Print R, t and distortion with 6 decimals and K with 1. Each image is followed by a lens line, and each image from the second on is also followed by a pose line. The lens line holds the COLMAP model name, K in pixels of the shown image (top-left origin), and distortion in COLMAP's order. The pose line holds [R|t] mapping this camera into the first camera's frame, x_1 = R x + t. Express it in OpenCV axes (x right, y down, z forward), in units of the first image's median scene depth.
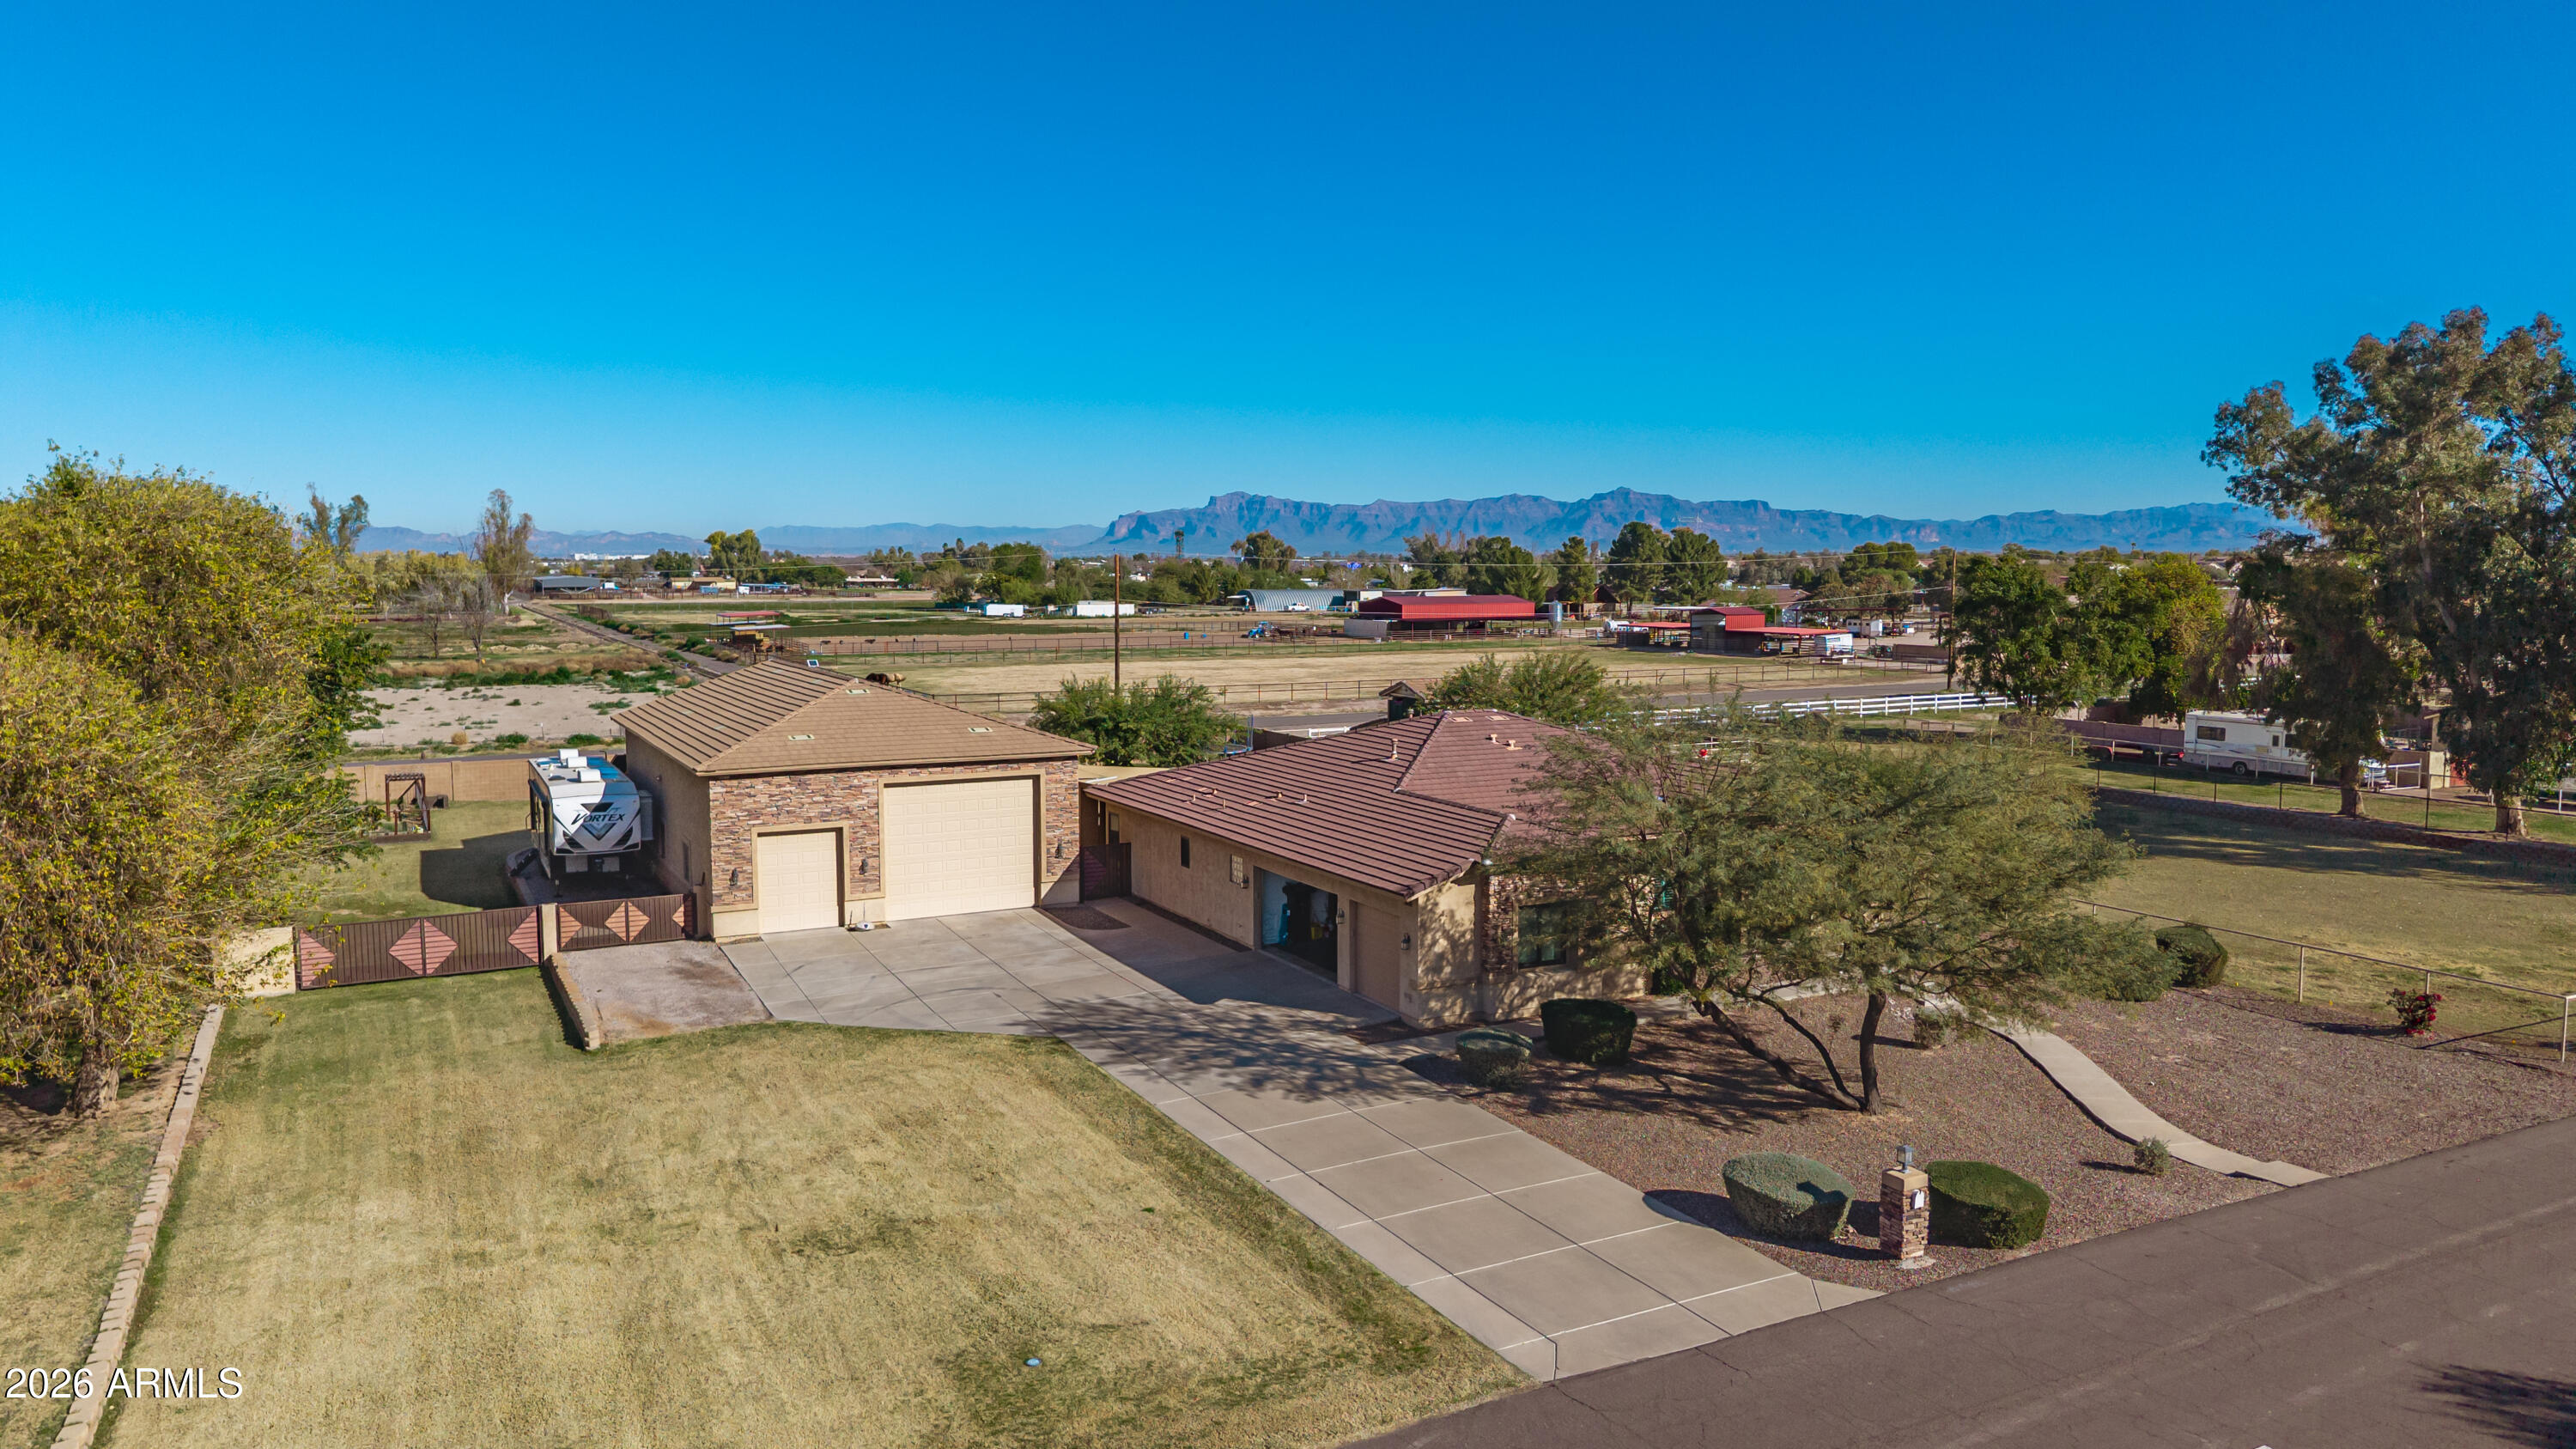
lens RADIAL K [[1734.6, 0, 1288.0], [0, 1734.6, 724.5], [0, 0, 1]] dist [0.025101, -0.015579]
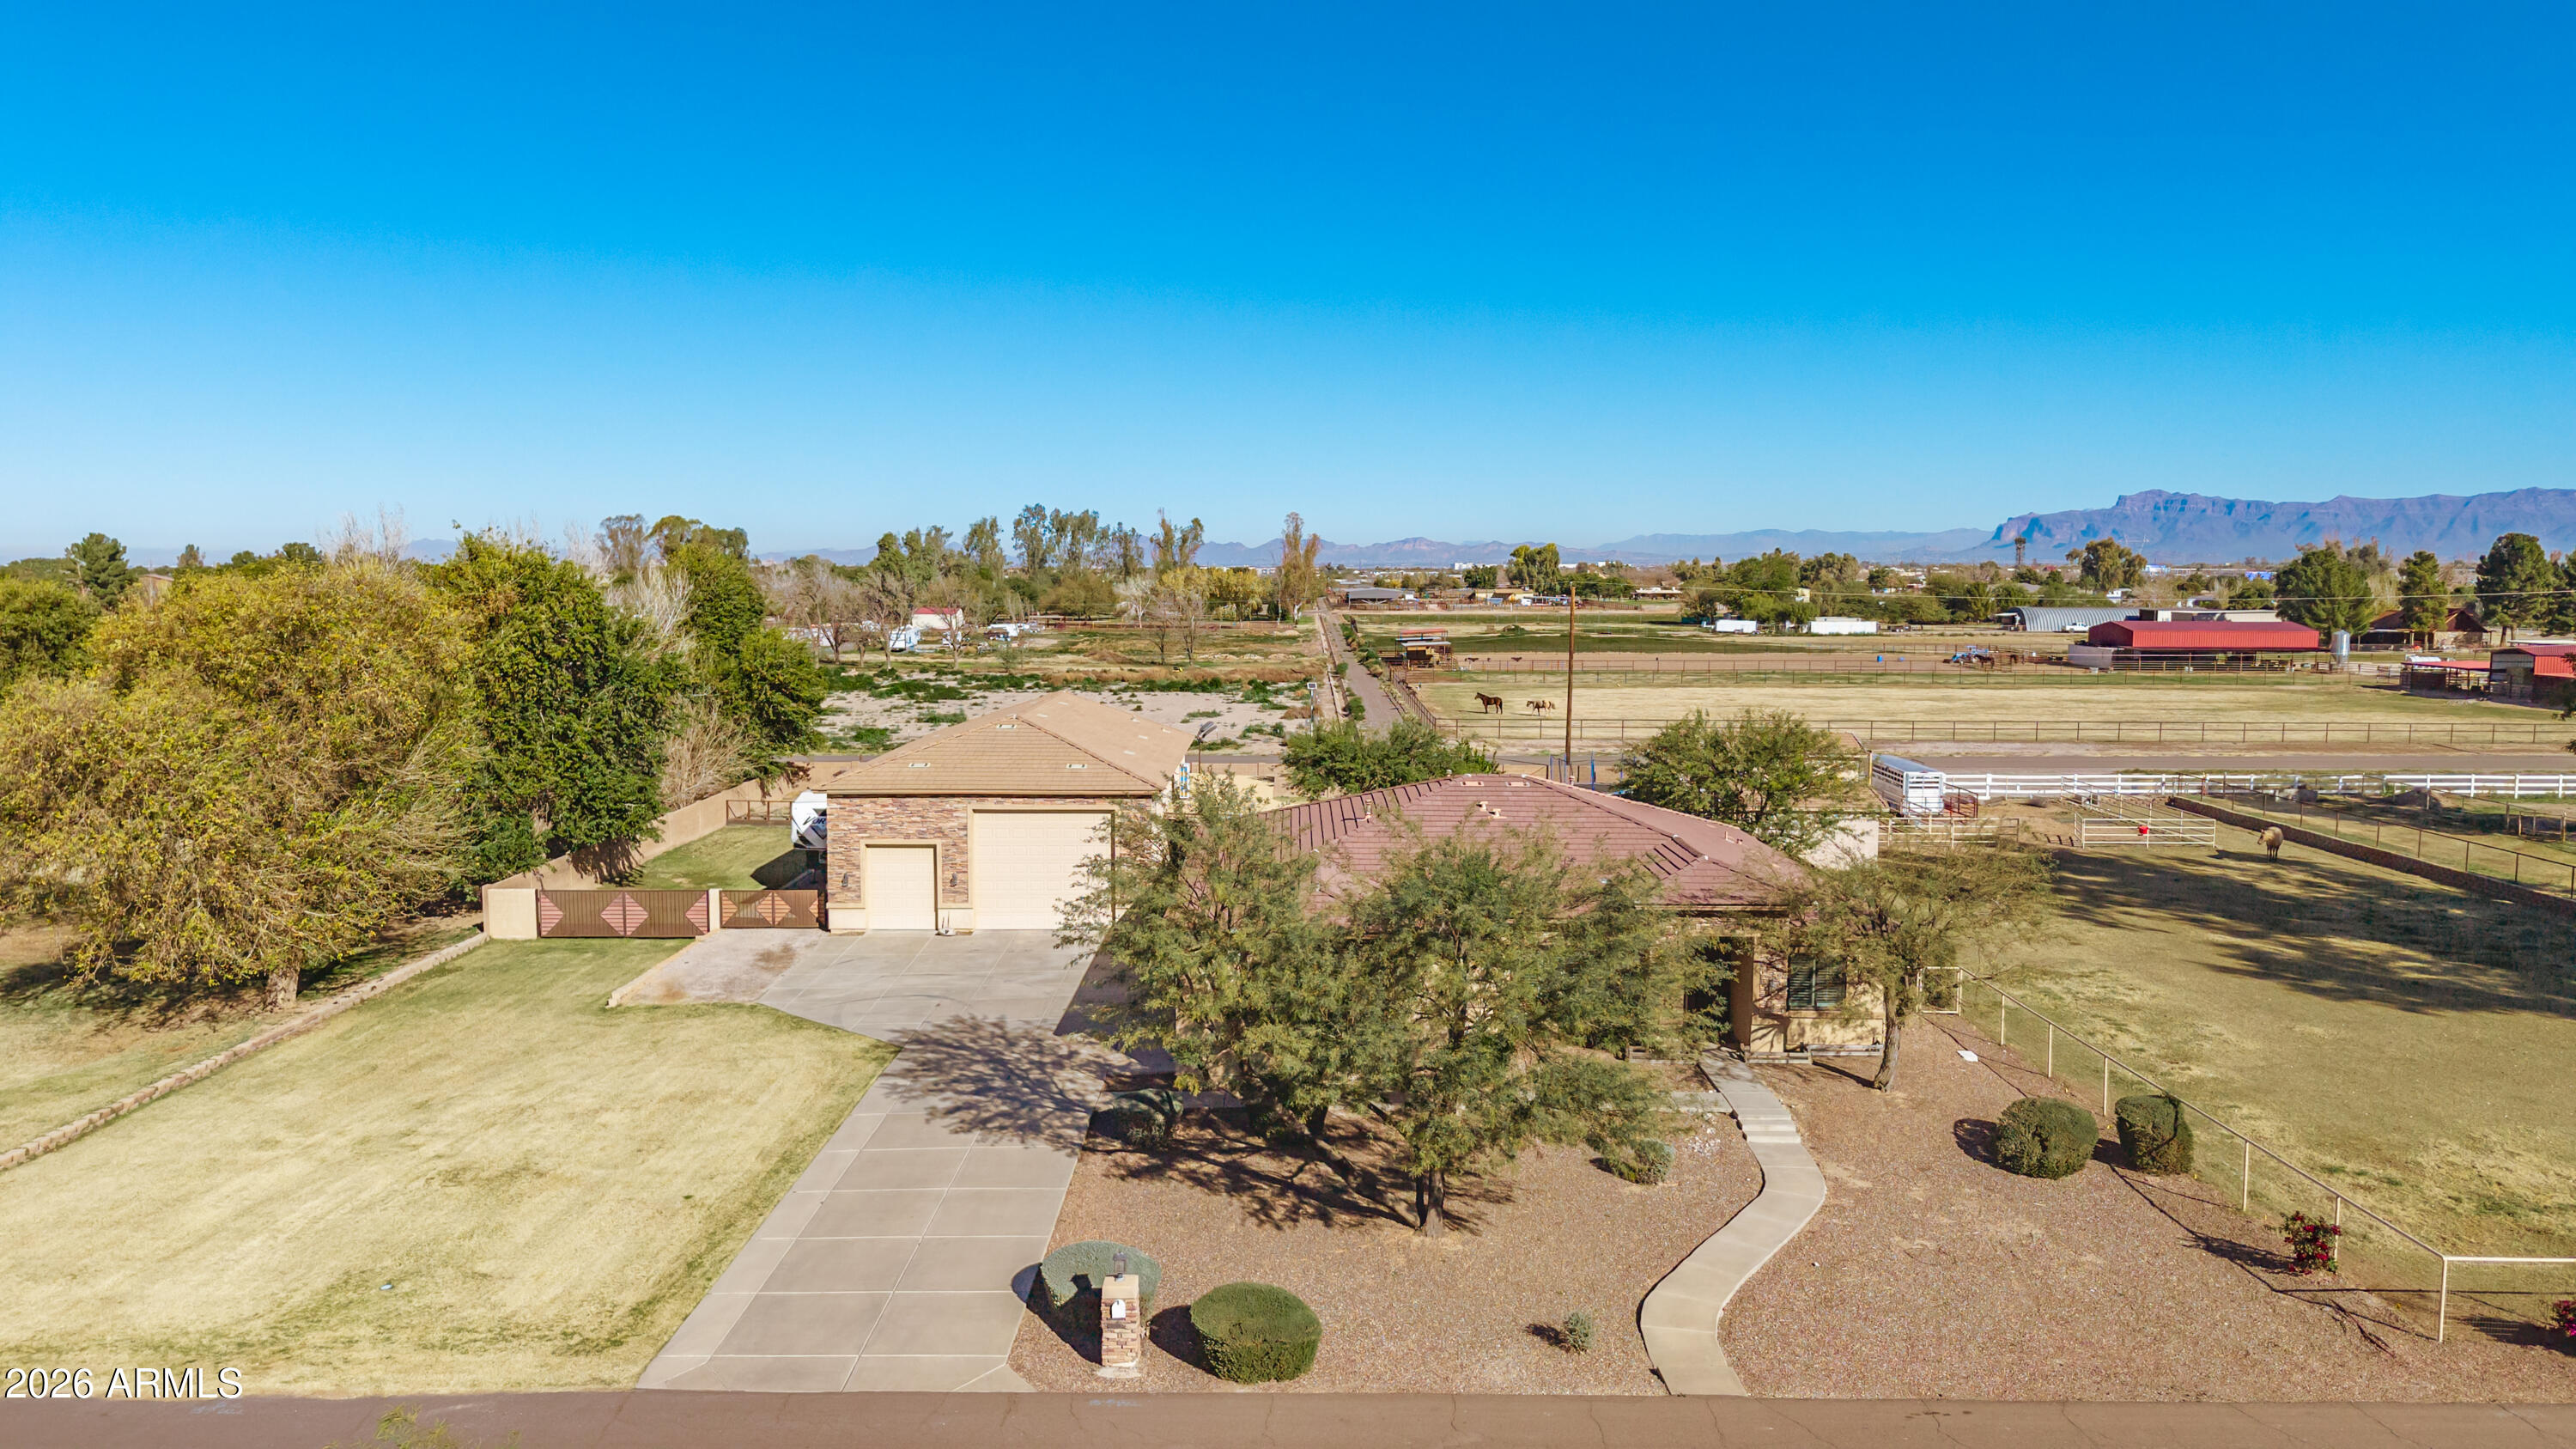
lens RADIAL K [[1734.8, 0, 1272.4], [0, 1734.8, 710.5], [0, 0, 1]] dist [0.040836, -0.049518]
pose [[0.879801, 0.039636, -0.473686, 0.499688], [-0.045328, 0.998972, -0.000600, -0.040913], [0.473175, 0.021999, 0.880694, 0.085323]]
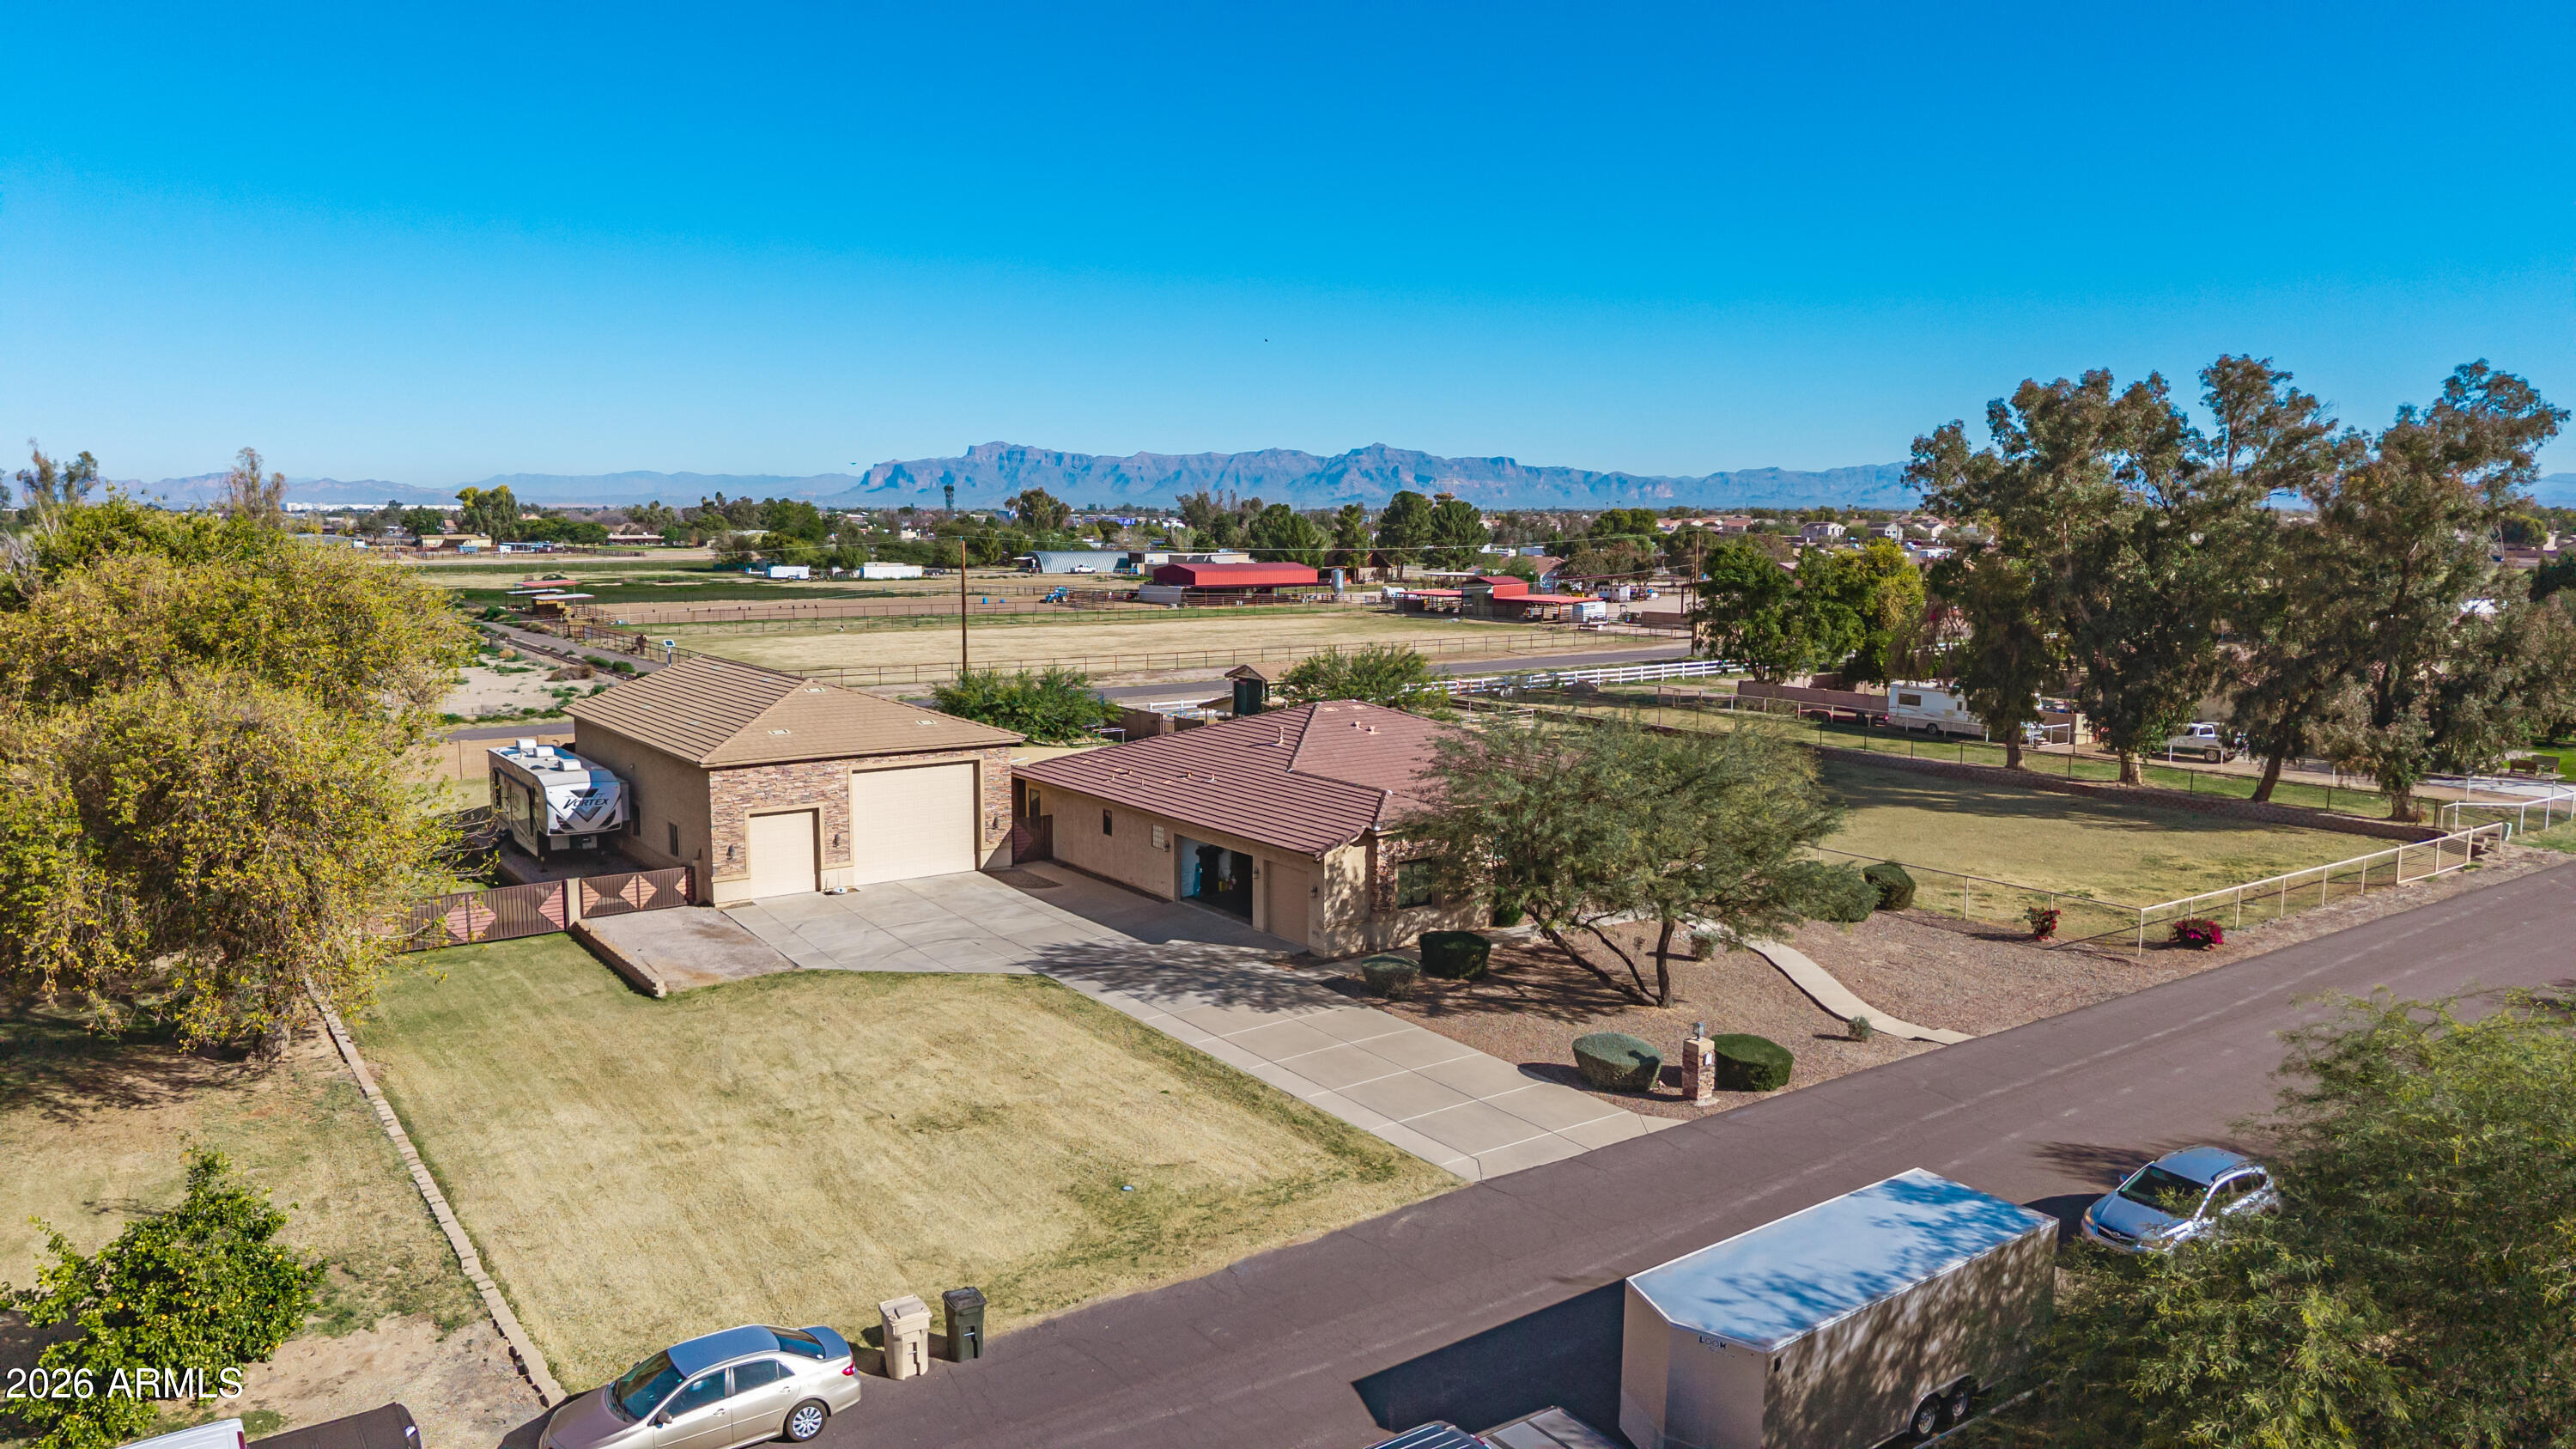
lens RADIAL K [[1718.5, 0, 1280.3], [0, 1718.5, 726.1], [0, 0, 1]] dist [0.050294, -0.073554]
pose [[0.991091, -0.013381, 0.132512, -0.101929], [0.009430, 0.999493, 0.030396, -0.030109], [-0.132851, -0.028876, 0.990715, -0.212468]]
